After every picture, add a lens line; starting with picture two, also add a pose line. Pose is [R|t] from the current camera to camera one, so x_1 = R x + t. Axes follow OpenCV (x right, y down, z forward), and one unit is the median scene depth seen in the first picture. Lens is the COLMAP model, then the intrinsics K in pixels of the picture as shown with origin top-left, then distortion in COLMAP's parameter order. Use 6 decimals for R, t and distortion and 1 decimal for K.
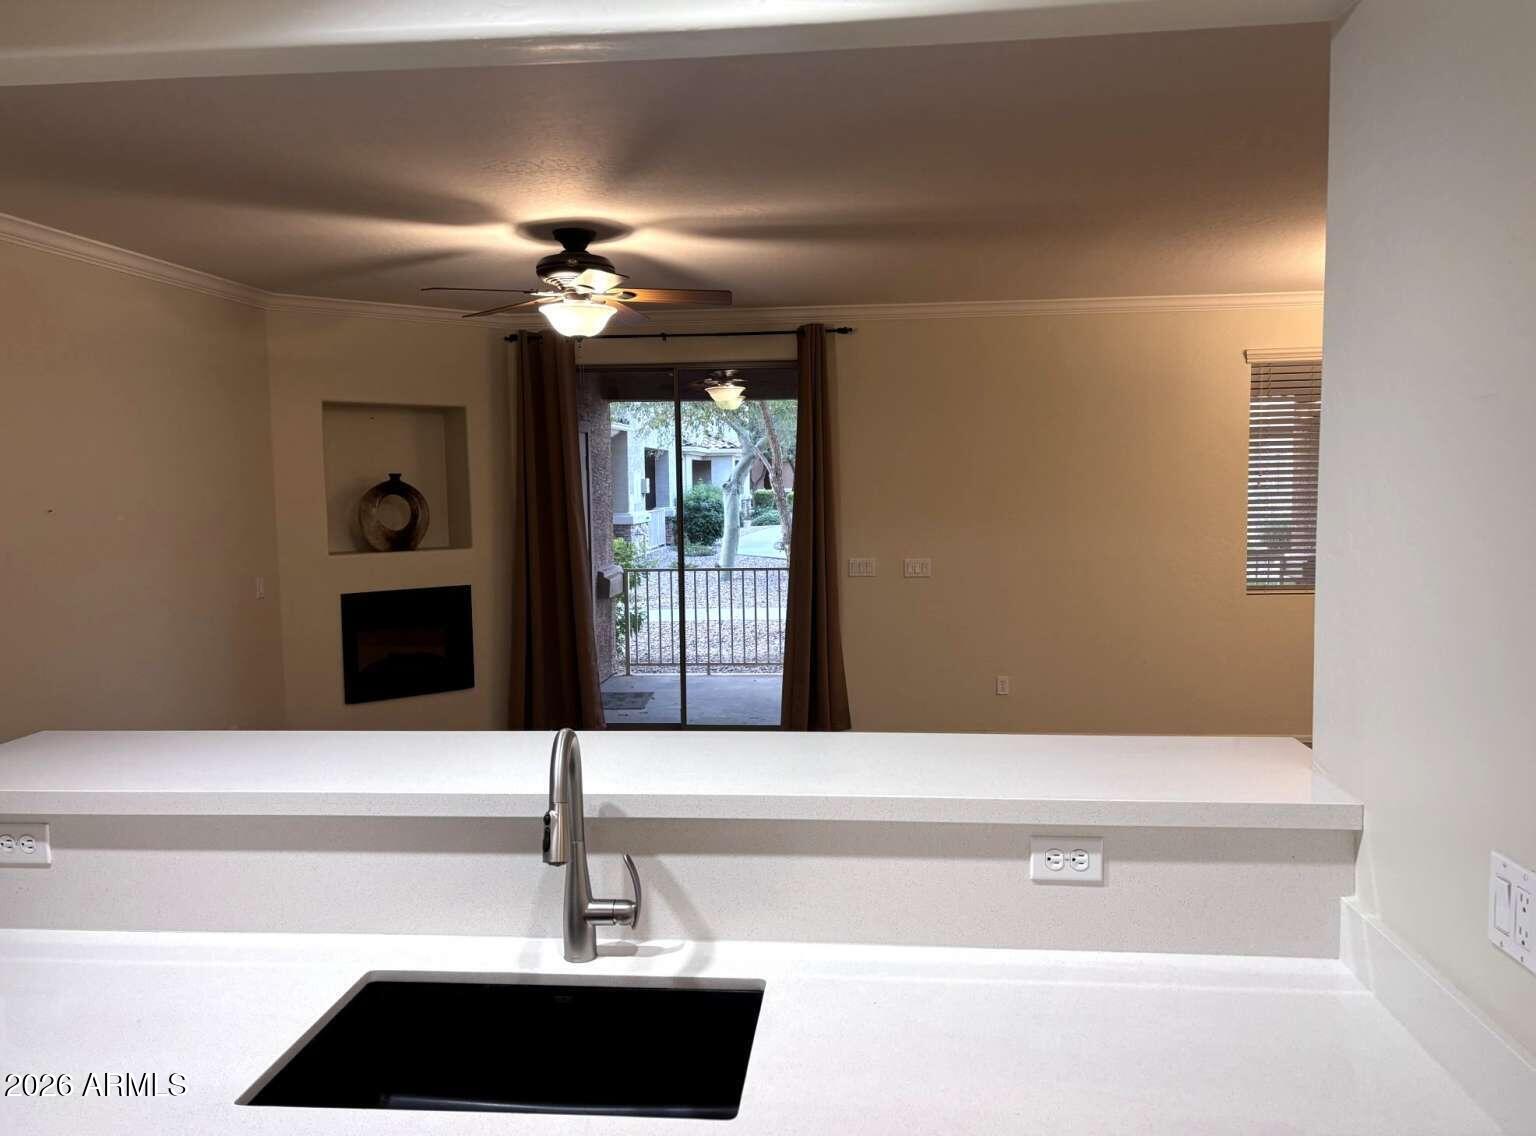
lens RADIAL K [[1183.3, 0, 768.0], [0, 1183.3, 568.0], [0, 0, 1]] dist [0.024454, 0.000064]
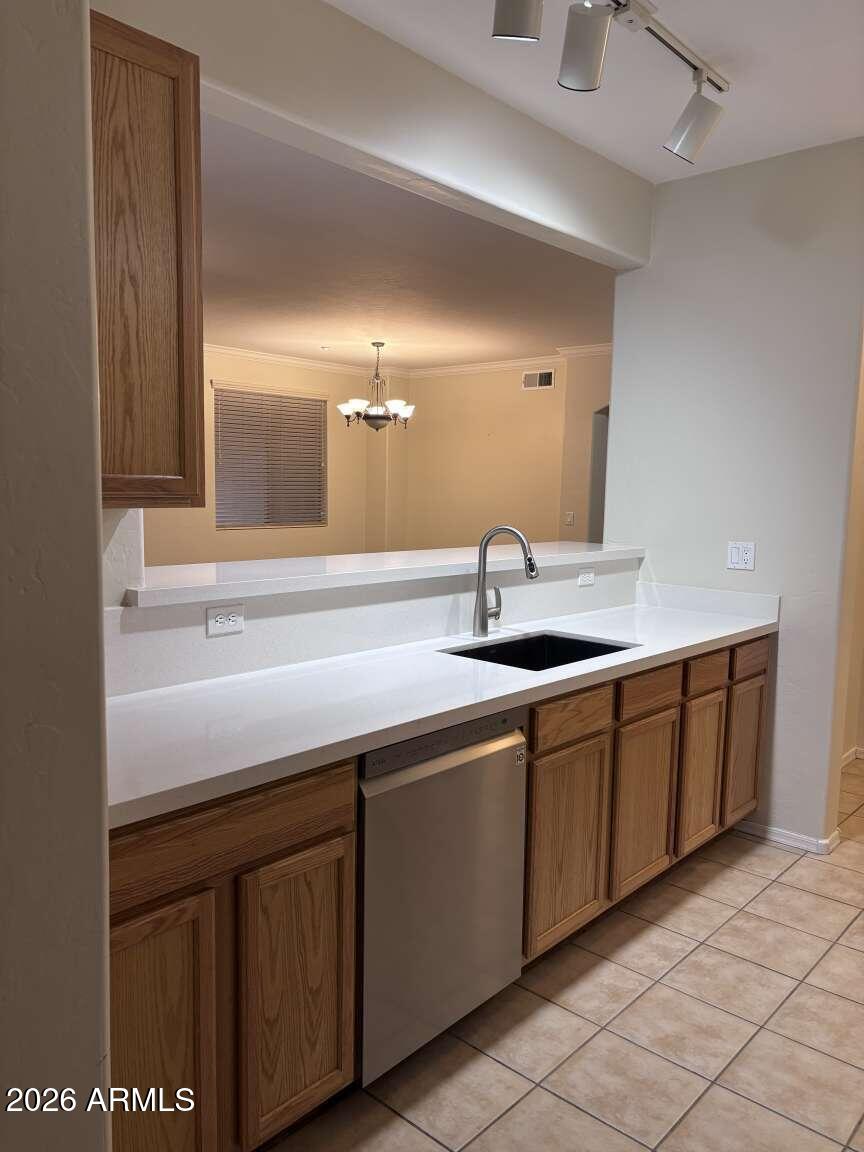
lens RADIAL K [[873.2, 0, 429.1], [0, 873.2, 578.5], [0, 0, 1]] dist [0.058582, -0.044242]
pose [[0.593357, -0.060272, 0.802680, -0.509261], [0.032683, 0.998174, 0.050792, 0.048218], [-0.804276, -0.003904, 0.594244, 0.046830]]
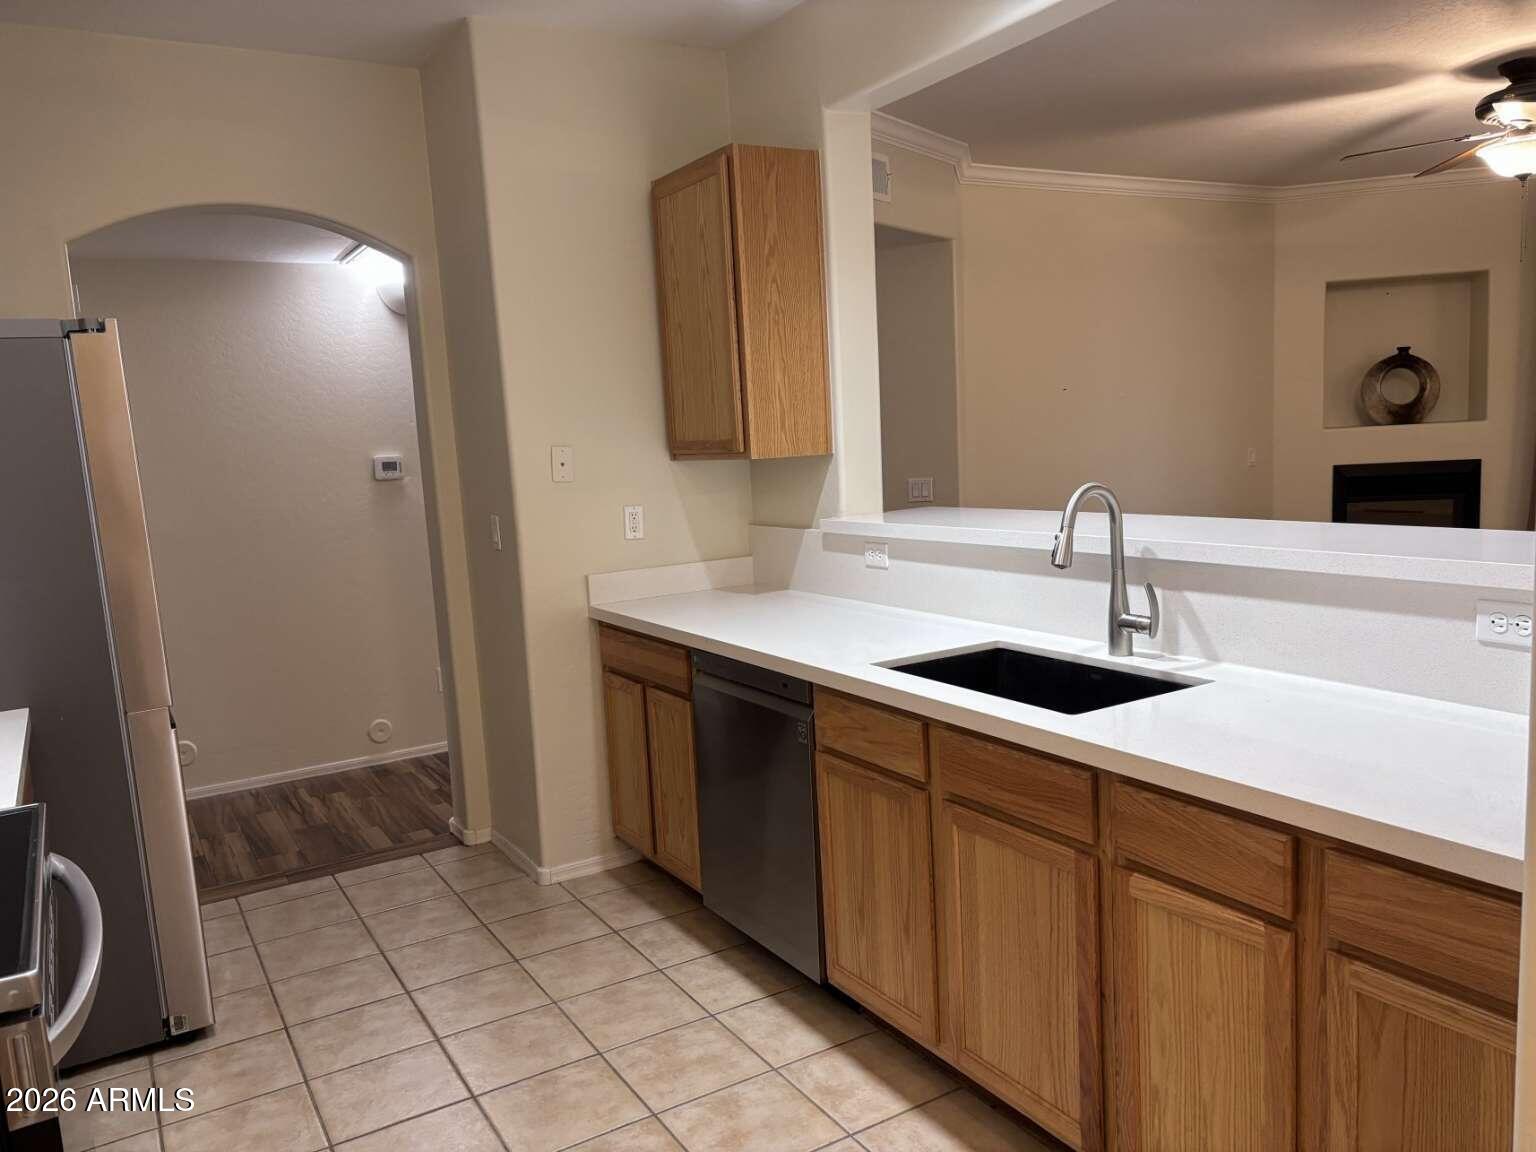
lens RADIAL K [[1164.2, 0, 759.1], [0, 1164.2, 580.7], [0, 0, 1]] dist [0.058582, -0.044242]
pose [[0.583479, 0.085288, -0.807637, 0.242636], [-0.016334, 0.995502, 0.093327, 0.041961], [0.811964, -0.041262, 0.582247, -0.048349]]
